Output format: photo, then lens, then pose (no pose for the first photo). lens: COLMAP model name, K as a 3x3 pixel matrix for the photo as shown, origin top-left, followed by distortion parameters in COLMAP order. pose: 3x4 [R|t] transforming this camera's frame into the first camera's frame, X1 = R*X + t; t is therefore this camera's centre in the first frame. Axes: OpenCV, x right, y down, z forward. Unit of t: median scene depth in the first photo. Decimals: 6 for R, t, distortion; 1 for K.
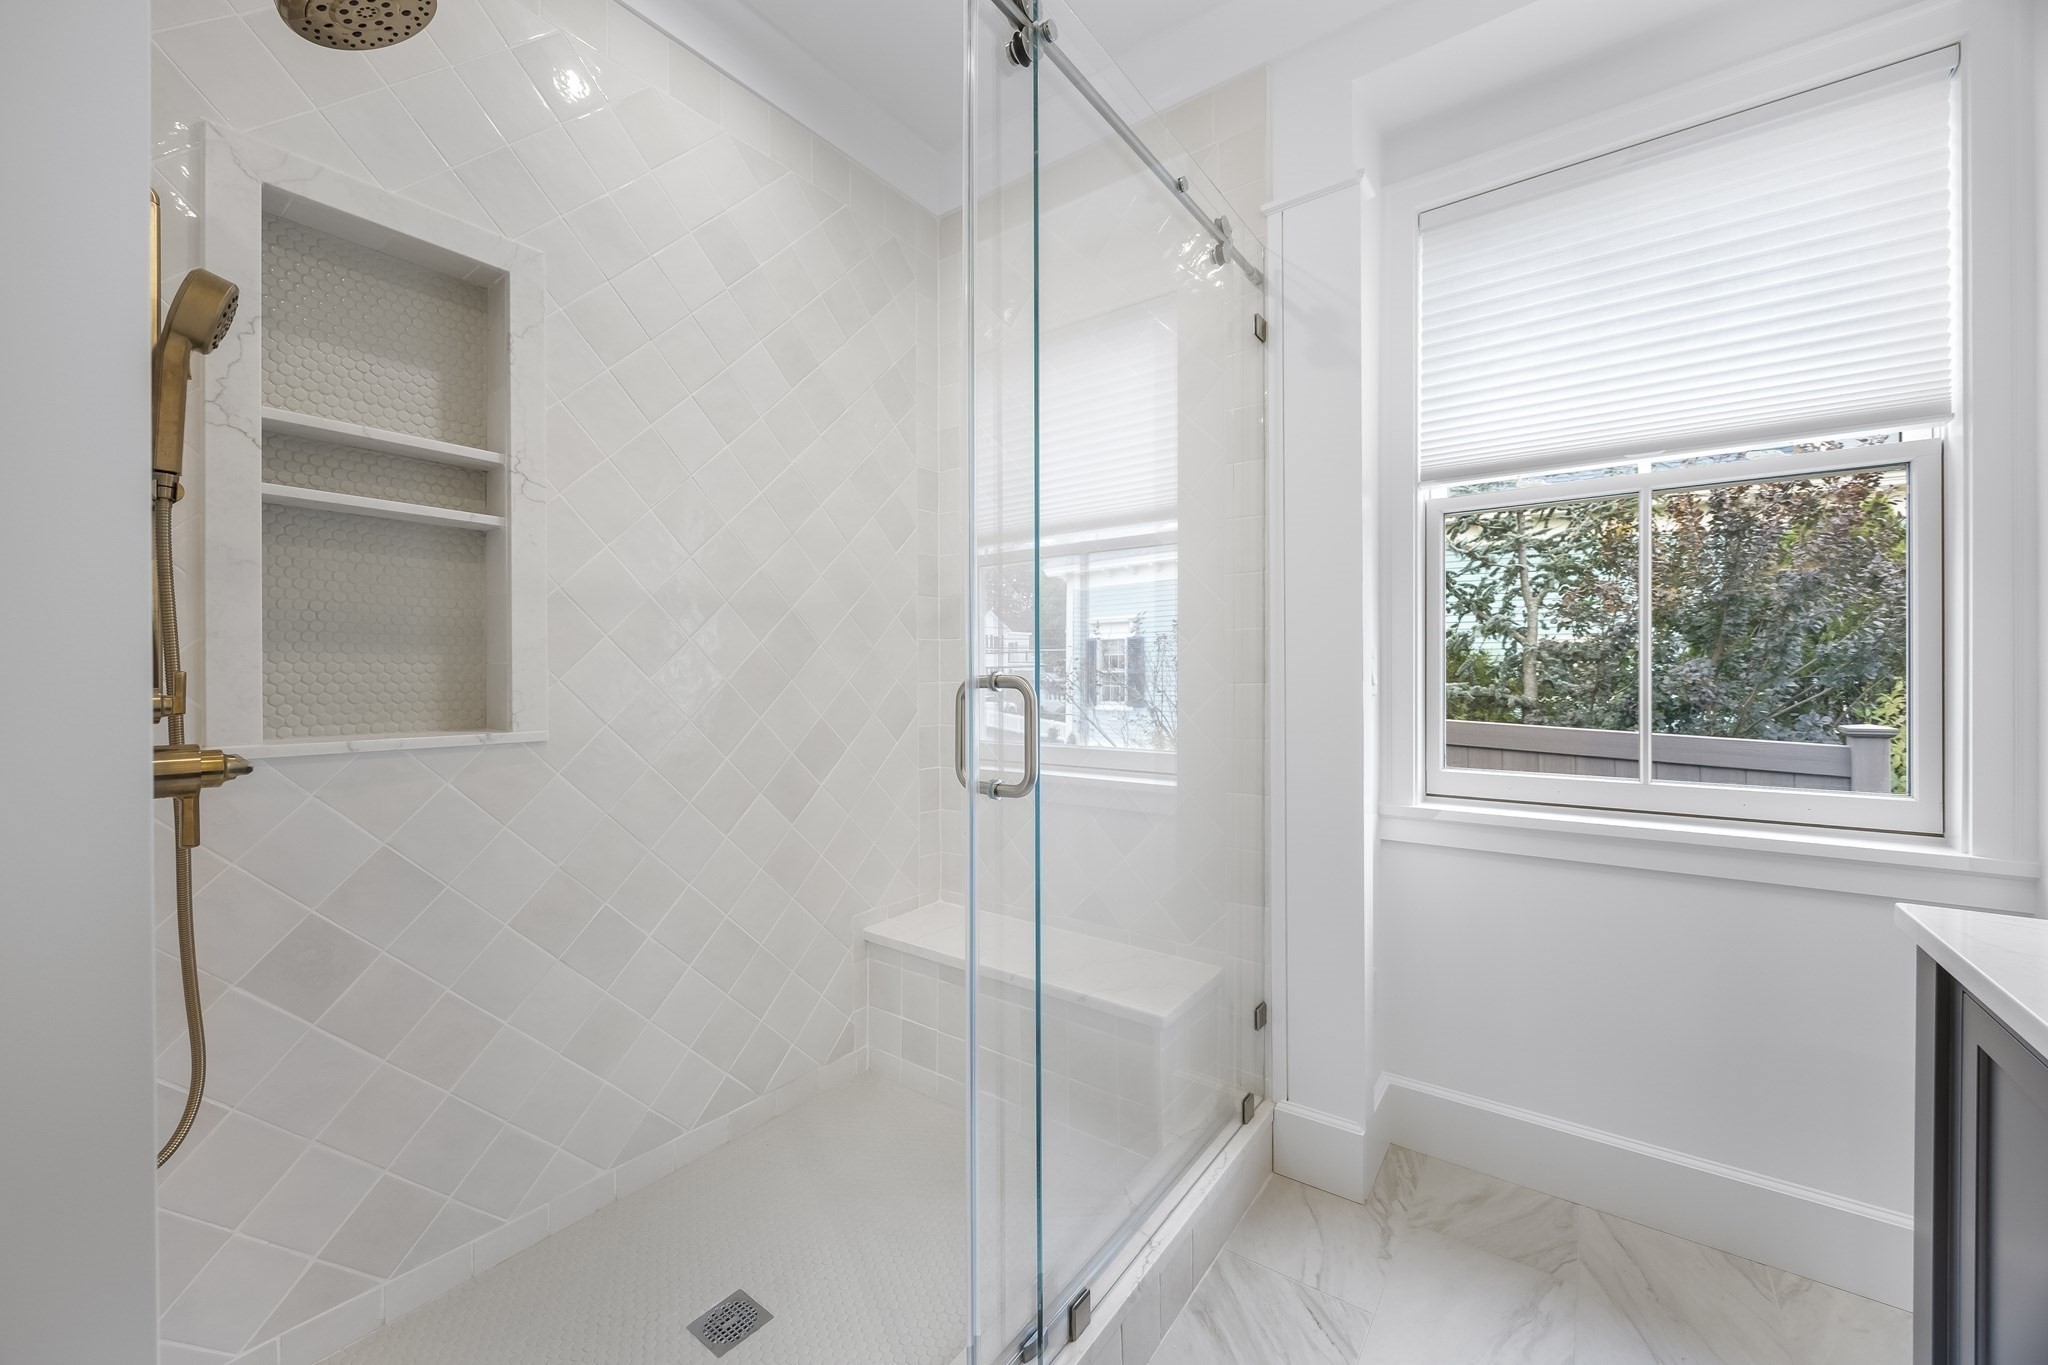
lens RADIAL K [[787.2, 0, 1012.4], [0, 787.2, 674.6], [0, 0, 1]] dist [-0.001837, -0.000083]
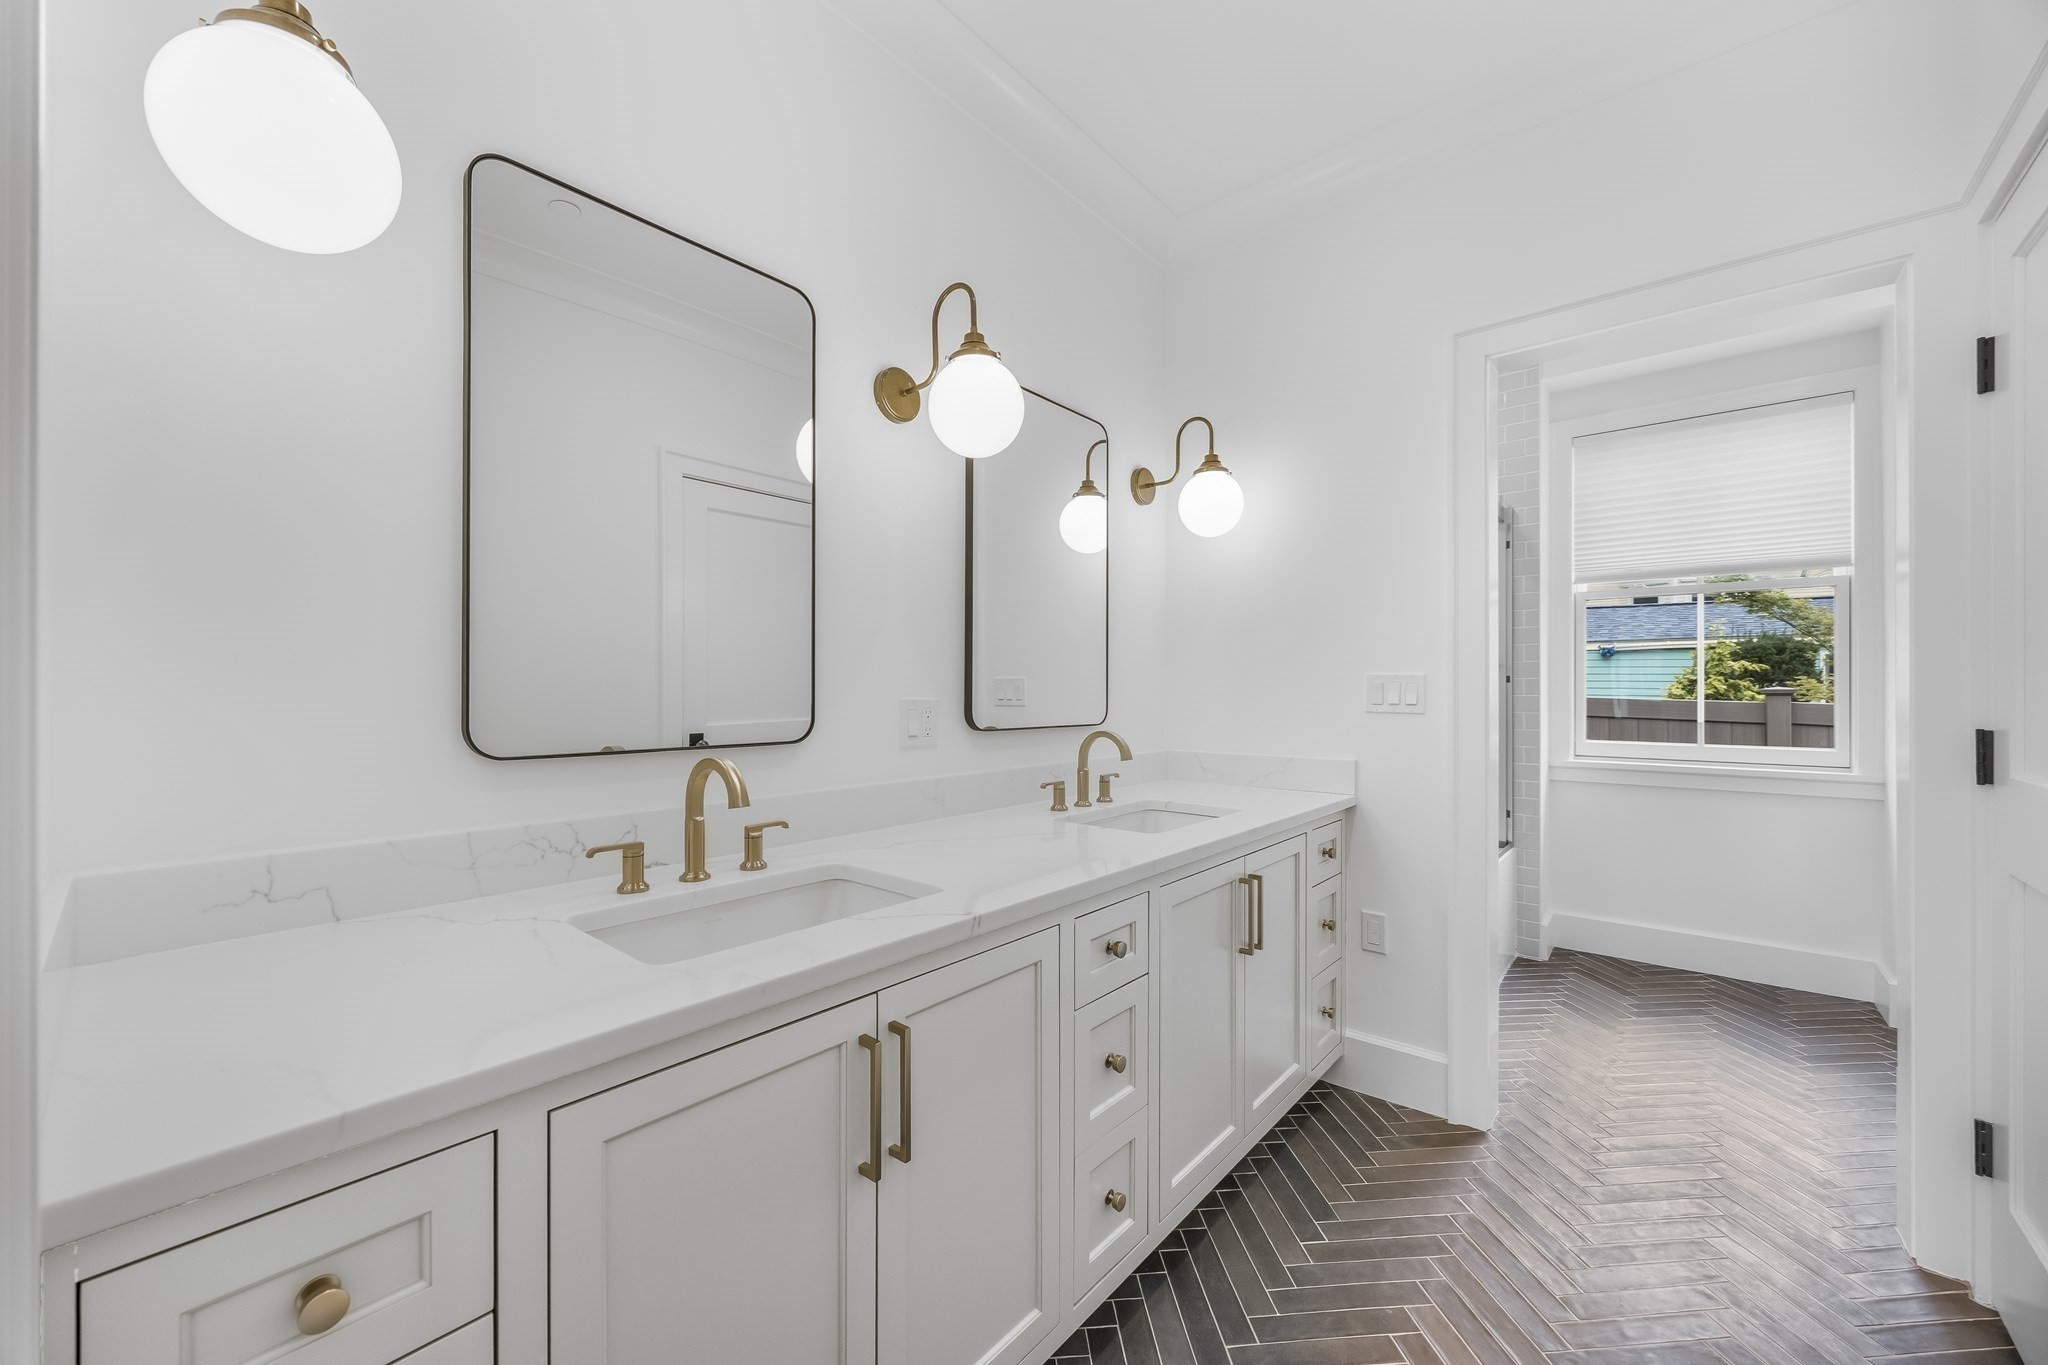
lens RADIAL K [[787.2, 0, 1028.8], [0, 787.2, 689.7], [0, 0, 1]] dist [-0.001837, -0.000083]
pose [[0.999102, 0.002067, -0.042325, -0.727953], [-0.002010, 0.999997, 0.001388, 0.002995], [0.042328, -0.001302, 0.999103, -0.953817]]
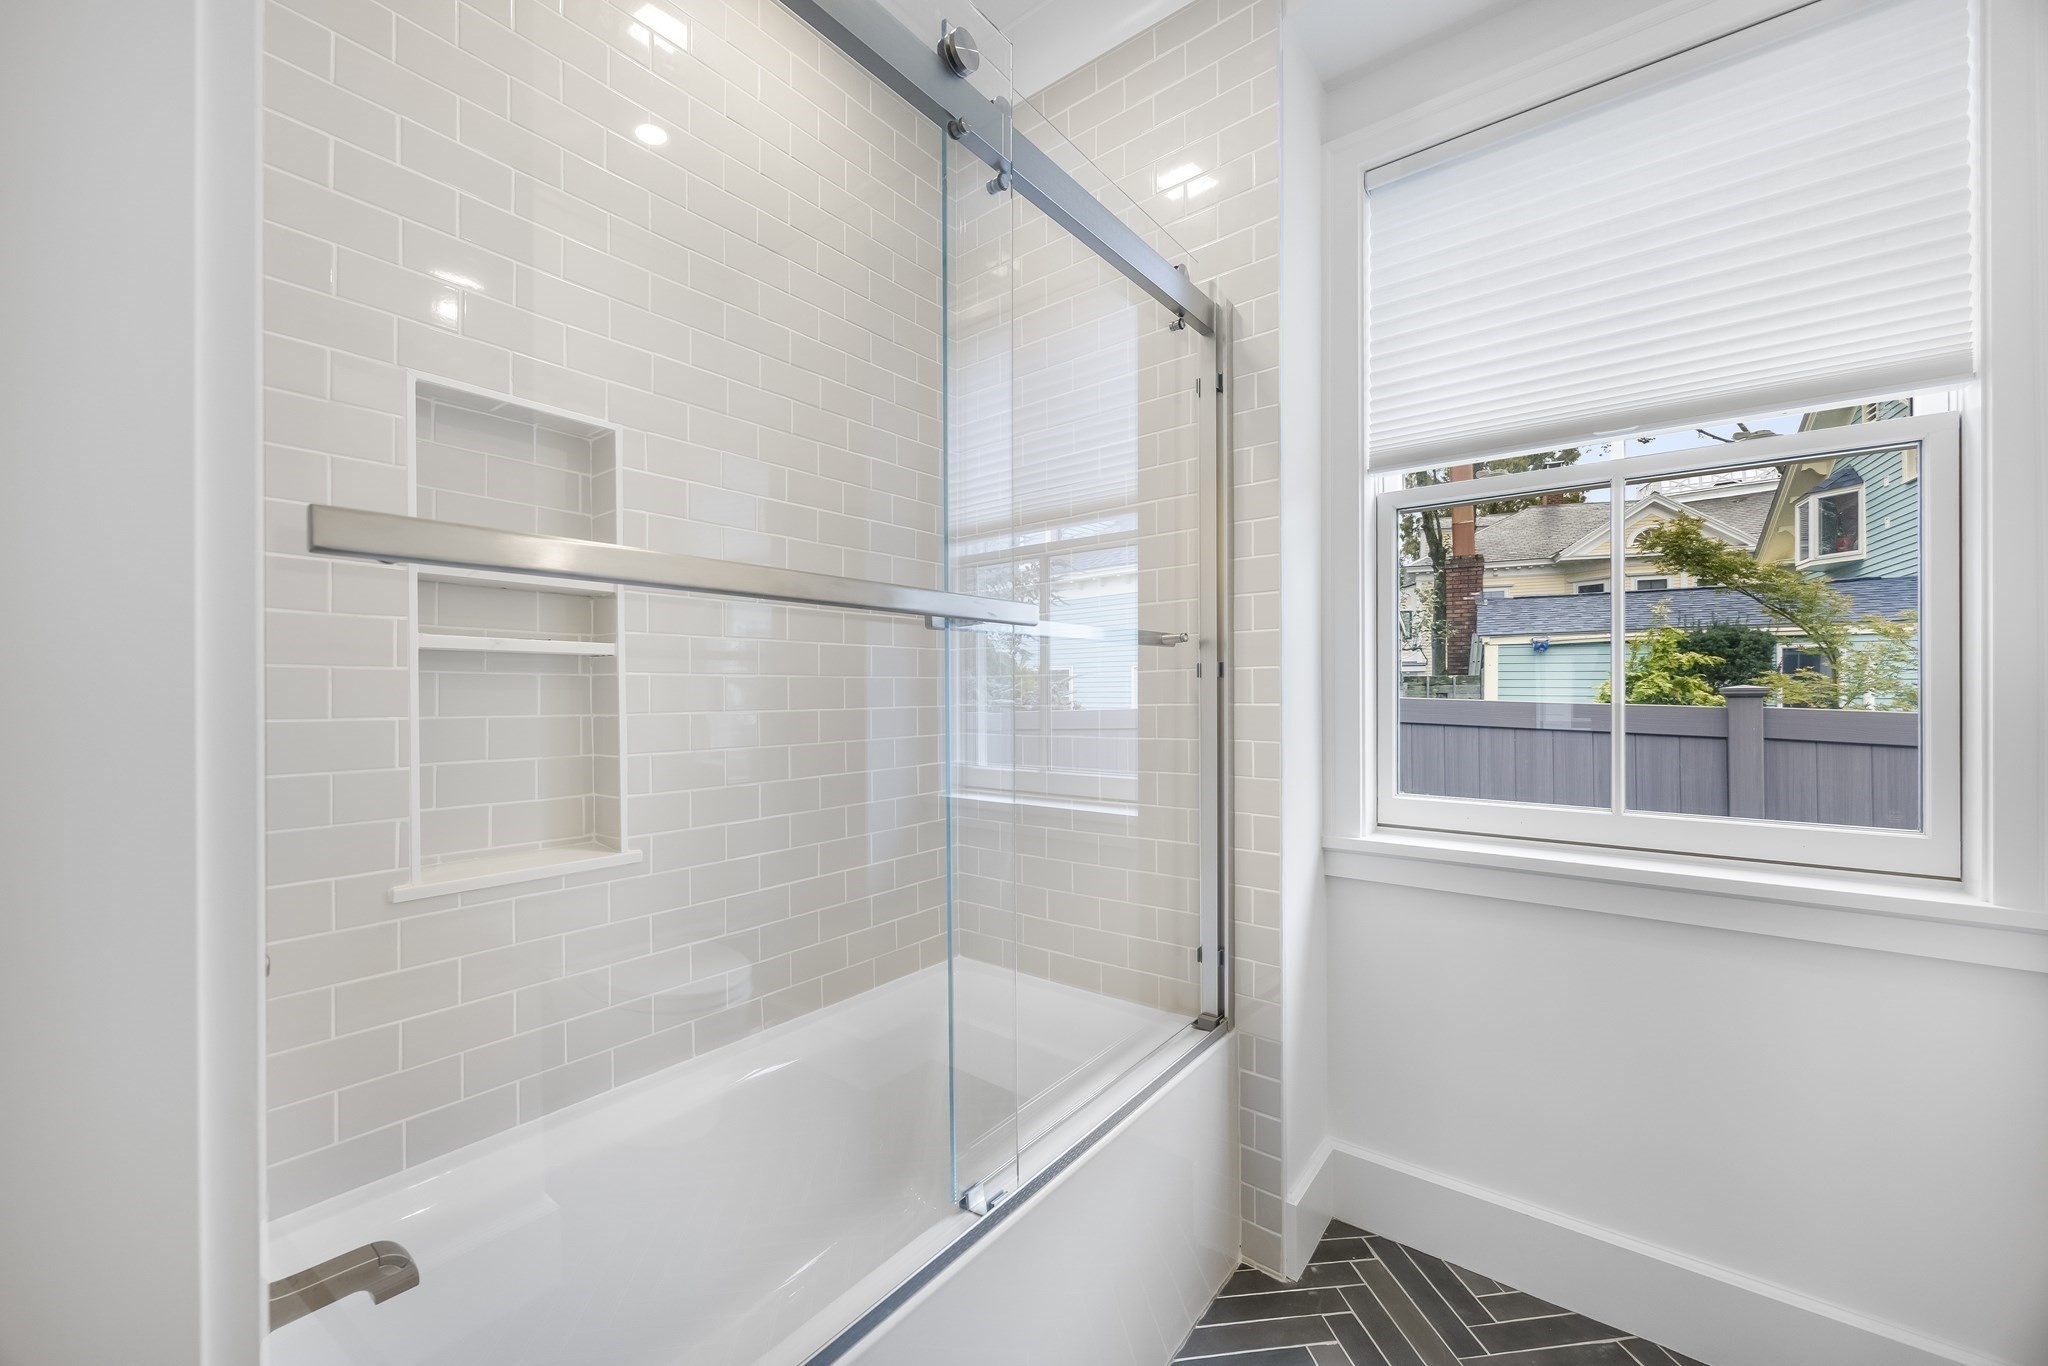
lens RADIAL K [[787.2, 0, 1038.2], [0, 787.2, 693.3], [0, 0, 1]] dist [-0.001837, -0.000083]
pose [[0.999989, -0.001193, 0.004611, 0.159979], [0.001171, 0.999988, 0.004749, -0.000163], [-0.004616, -0.004743, 0.999978, 0.134501]]
